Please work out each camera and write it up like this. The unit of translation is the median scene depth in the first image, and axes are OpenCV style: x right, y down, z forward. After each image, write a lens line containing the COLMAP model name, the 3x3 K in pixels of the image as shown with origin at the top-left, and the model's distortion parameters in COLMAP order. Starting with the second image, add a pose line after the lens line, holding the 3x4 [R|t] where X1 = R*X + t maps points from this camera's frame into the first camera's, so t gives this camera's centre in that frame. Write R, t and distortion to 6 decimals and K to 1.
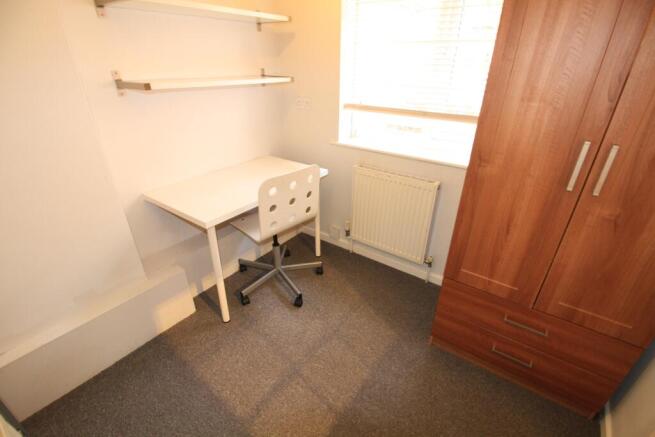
lens RADIAL K [[298.9, 0, 327.5], [0, 298.9, 218.5], [0, 0, 1]] dist [-0.023615, -0.000270]
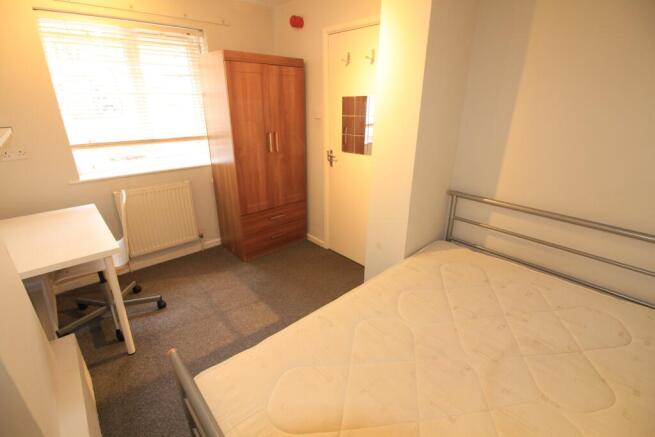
lens RADIAL K [[304.0, 0, 327.5], [0, 304.0, 218.5], [0, 0, 1]] dist [0.000380, 0.000085]
pose [[0.223224, -0.364545, 0.904034, -1.172442], [0.449315, 0.861513, 0.236454, 0.000242], [-0.865036, 0.353414, 0.356106, -0.135929]]
